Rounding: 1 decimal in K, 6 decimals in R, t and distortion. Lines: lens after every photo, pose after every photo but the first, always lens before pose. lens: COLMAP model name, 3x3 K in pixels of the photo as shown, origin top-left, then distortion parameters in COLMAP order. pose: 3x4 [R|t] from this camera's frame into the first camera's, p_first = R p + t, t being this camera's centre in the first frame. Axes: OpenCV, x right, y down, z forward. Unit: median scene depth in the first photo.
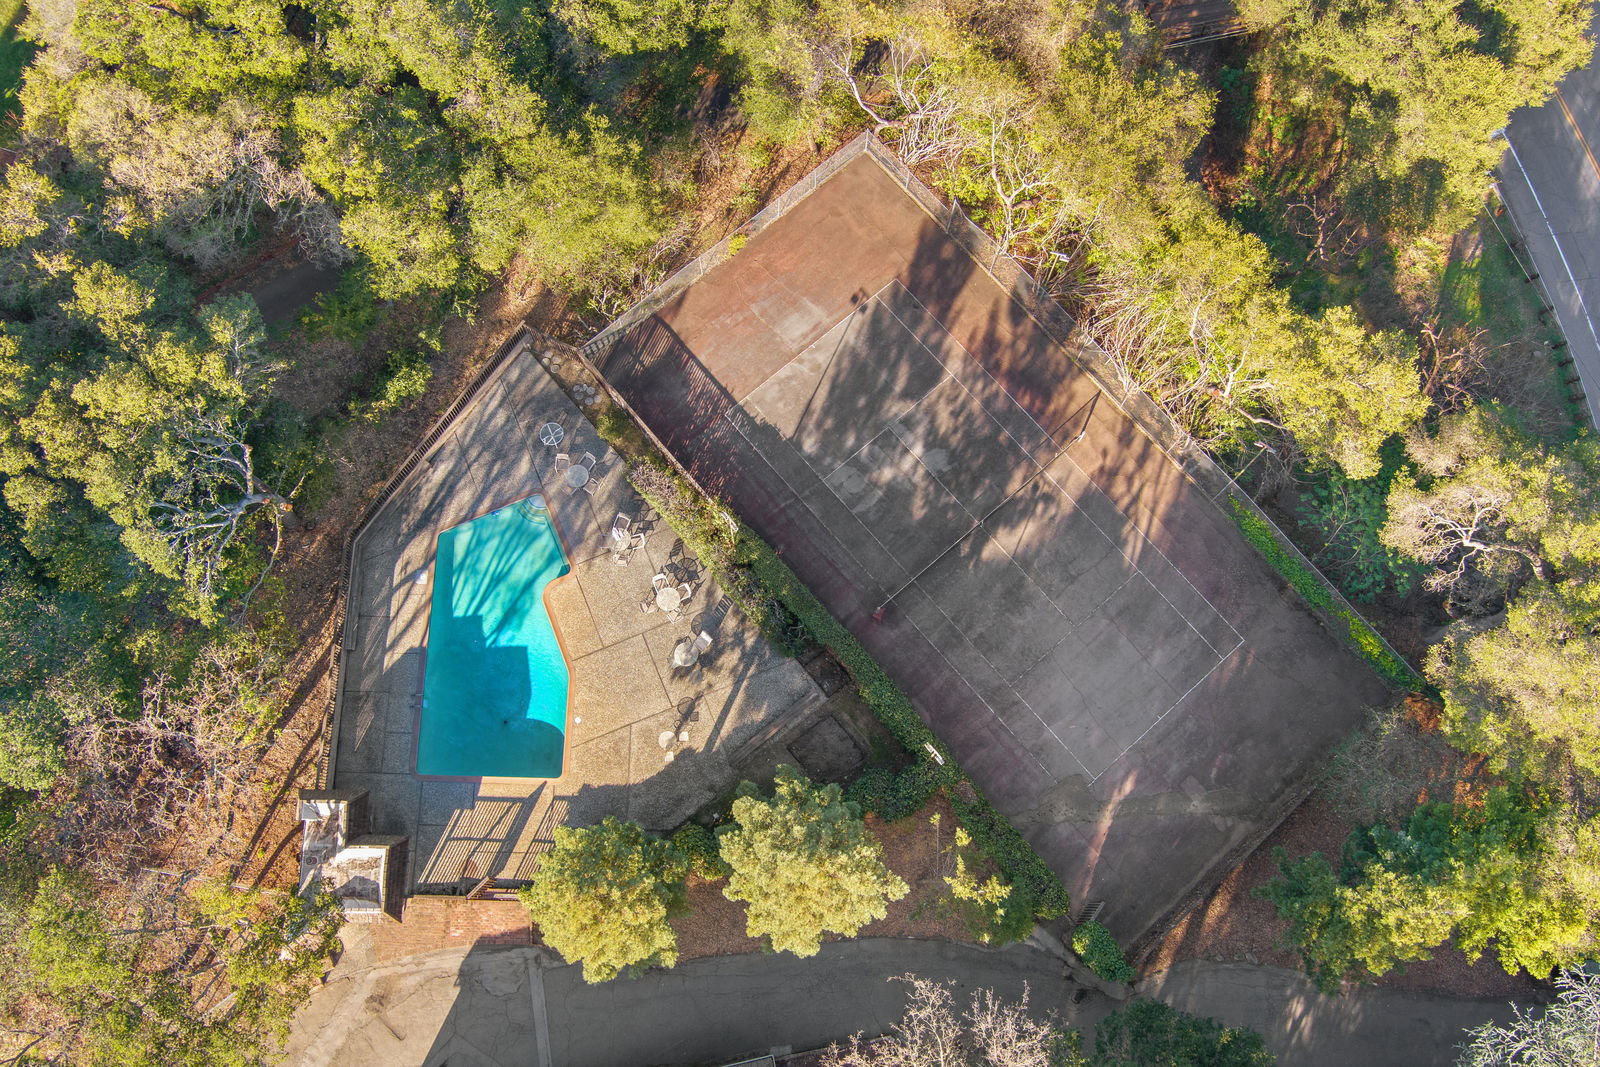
lens RADIAL K [[1334.8, 0, 800.0], [0, 1334.8, 533.5], [0, 0, 1]] dist [-0.022815, -0.097874]
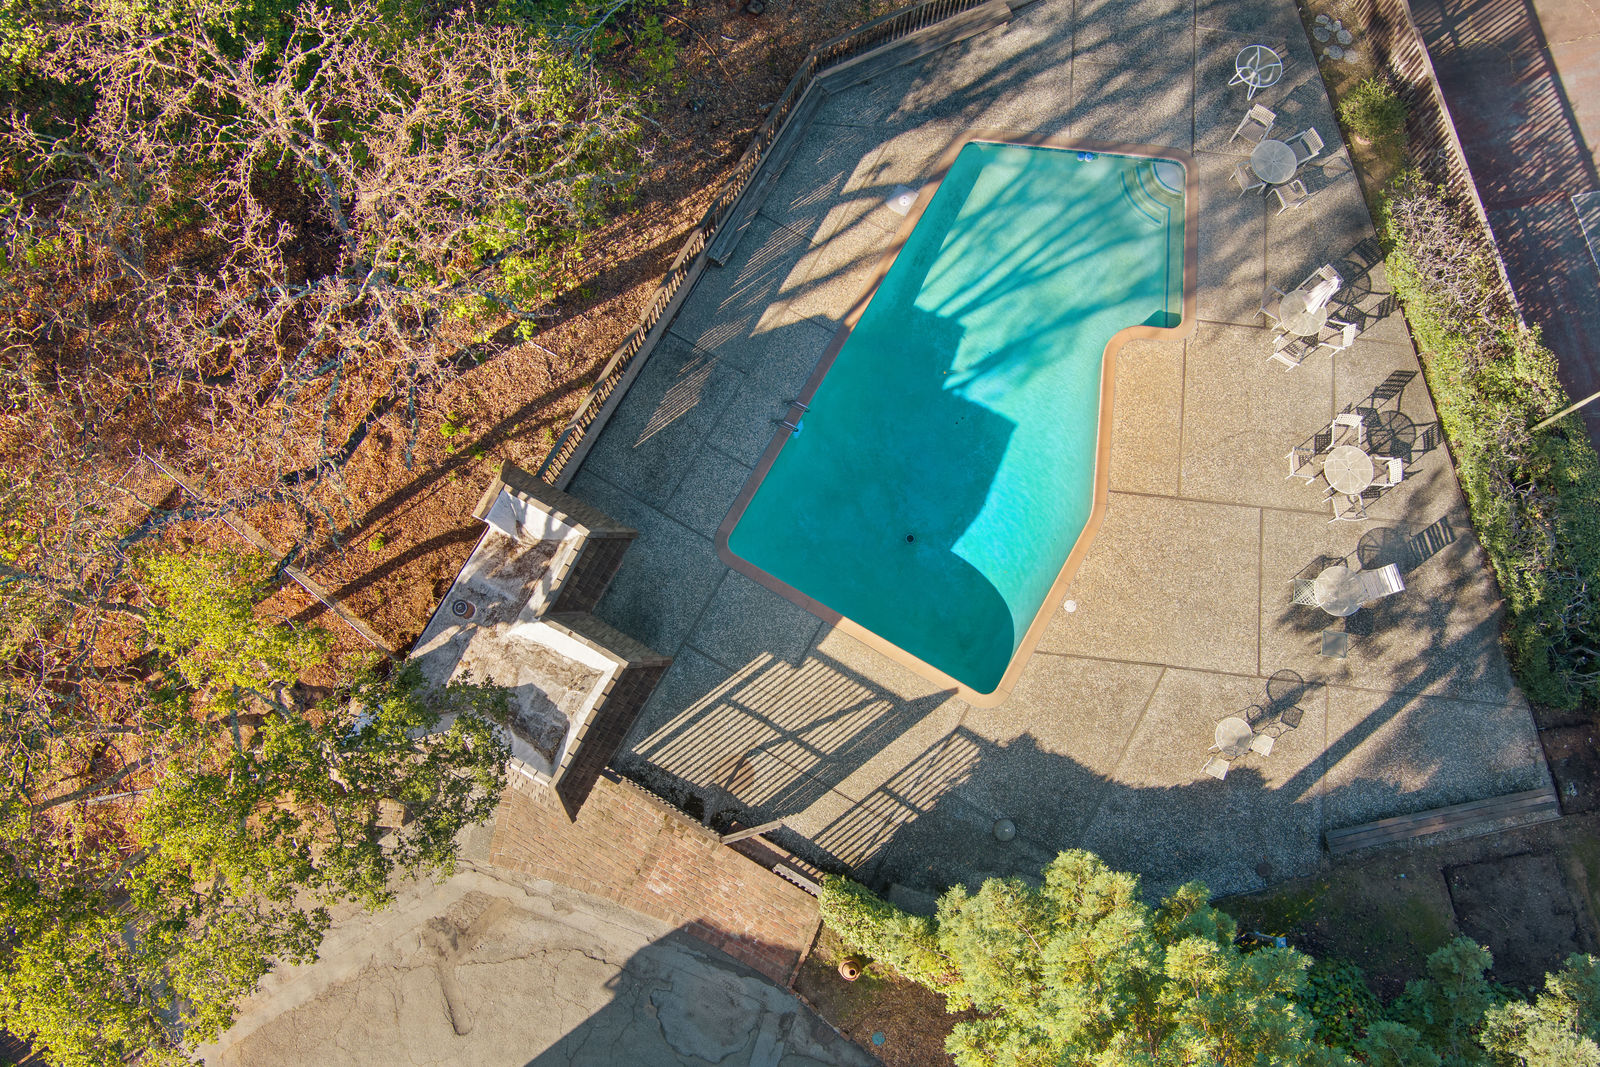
lens RADIAL K [[1334.8, 0, 800.0], [0, 1334.8, 533.5], [0, 0, 1]] dist [-0.022815, -0.097874]
pose [[0.877182, 0.468240, -0.106318, -0.213585], [-0.461280, 0.883254, 0.084163, 0.121886], [0.133314, -0.024784, 0.990764, 0.518433]]
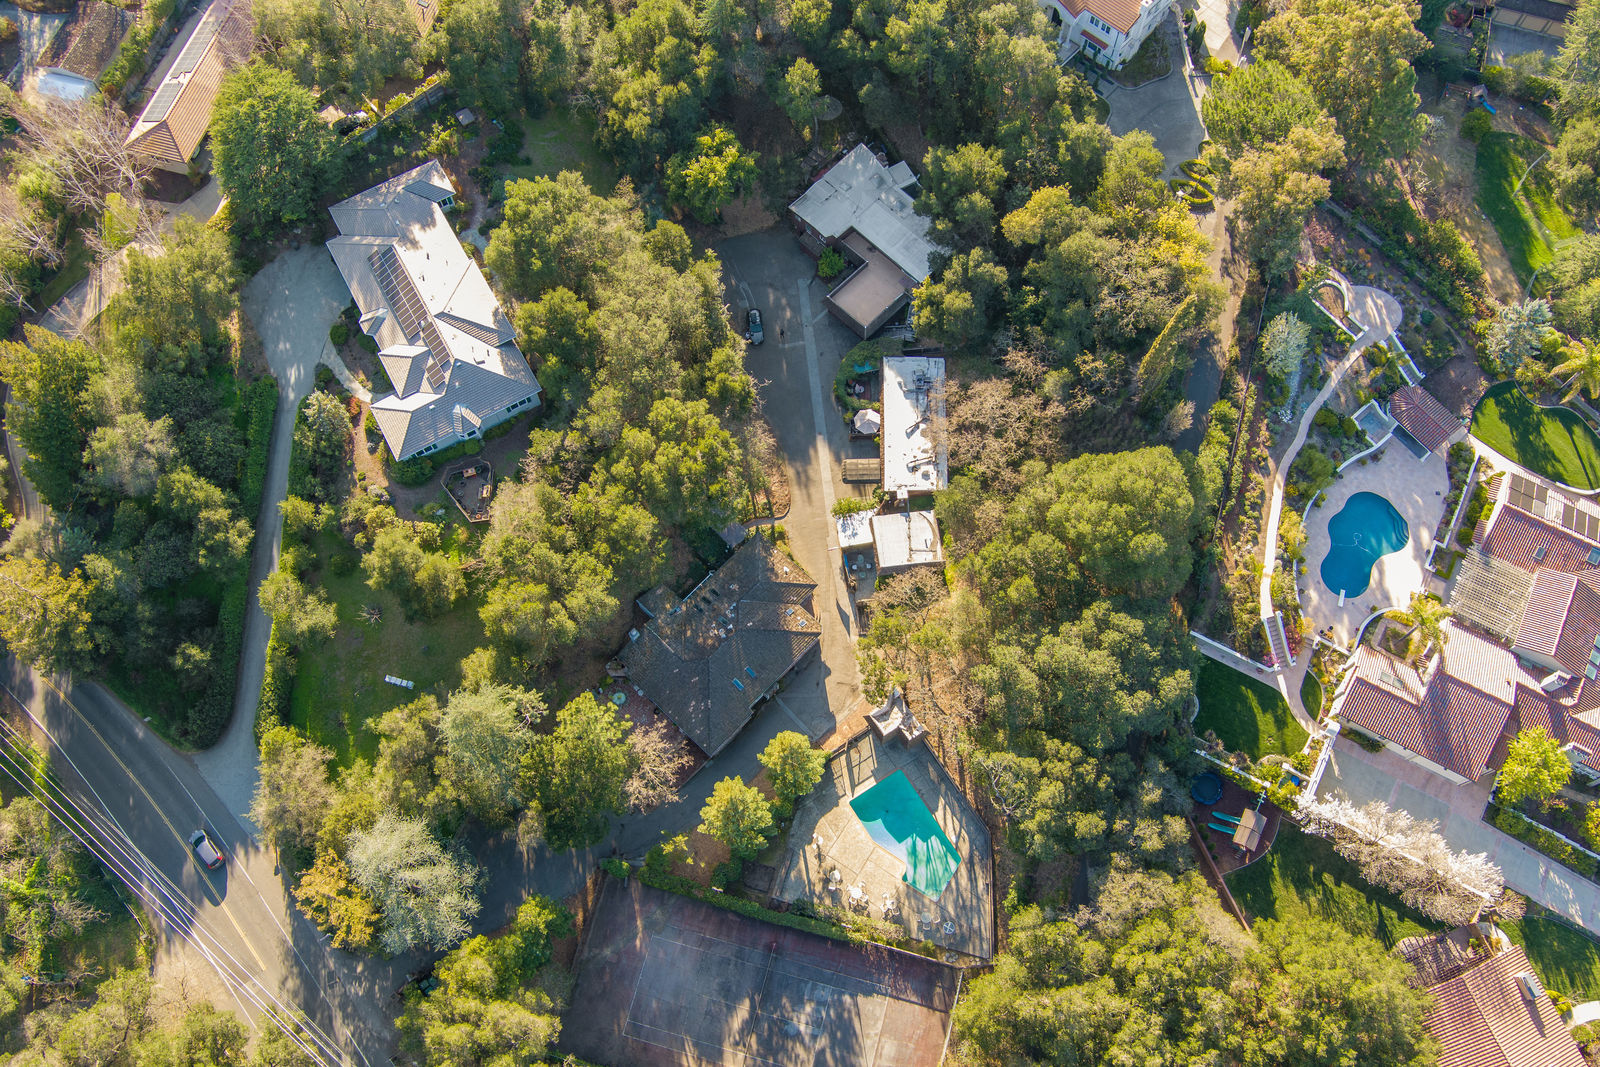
lens RADIAL K [[1334.8, 0, 800.0], [0, 1334.8, 533.5], [0, 0, 1]] dist [-0.022815, -0.097874]
pose [[-0.830549, 0.516098, -0.209361, 0.135689], [-0.537181, -0.643066, 0.545805, -0.736963], [0.147056, 0.565783, 0.811335, -1.164040]]
